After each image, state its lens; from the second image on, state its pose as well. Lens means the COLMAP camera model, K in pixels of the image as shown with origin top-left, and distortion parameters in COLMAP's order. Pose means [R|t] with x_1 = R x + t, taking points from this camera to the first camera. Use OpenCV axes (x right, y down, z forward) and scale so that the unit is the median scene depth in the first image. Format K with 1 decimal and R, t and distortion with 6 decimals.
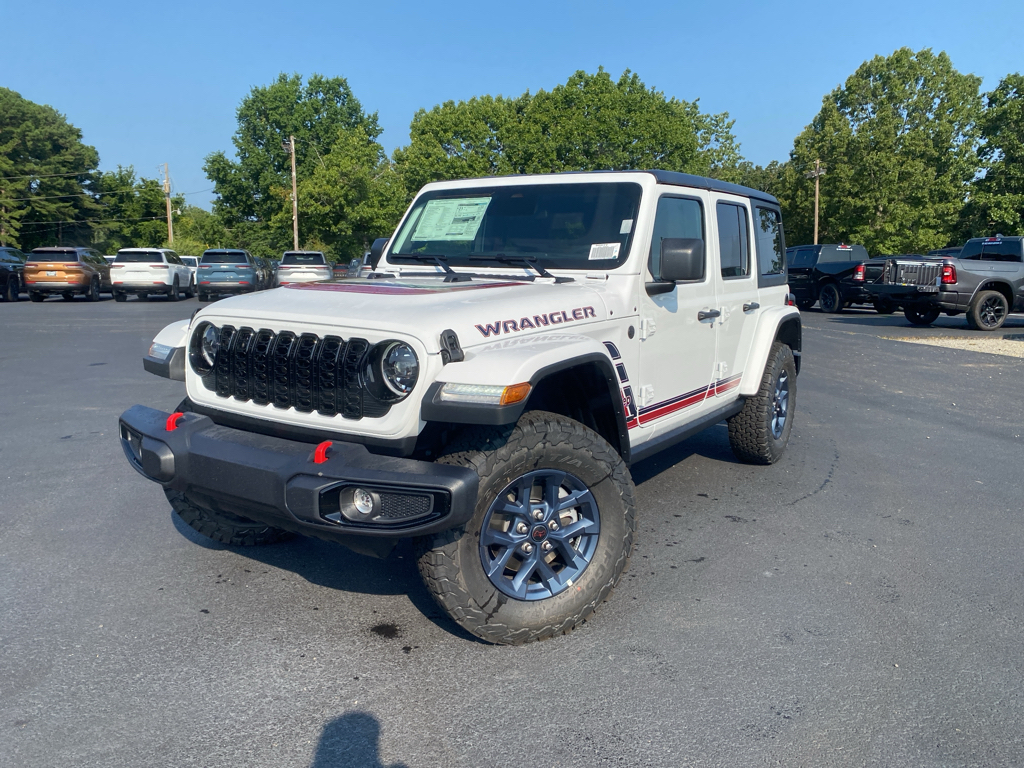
lens RADIAL K [[815.6, 0, 529.4], [0, 815.6, 363.0], [0, 0, 1]] dist [0.003638, -0.011384]
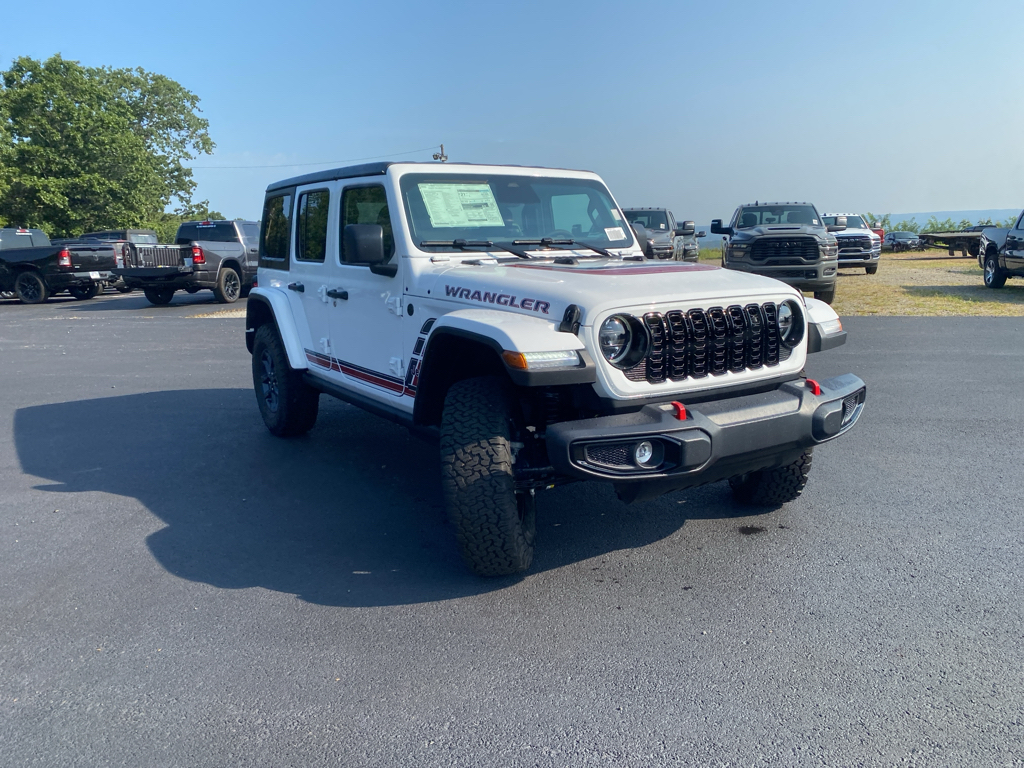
lens RADIAL K [[789.4, 0, 512.0], [0, 789.4, 384.0], [0, 0, 1]] dist [0.037516, -0.038512]
pose [[0.402134, -0.185593, 0.896573, -0.306964], [0.140535, 0.980148, 0.139860, -0.027706], [-0.904731, 0.069758, 0.420233, 0.173876]]
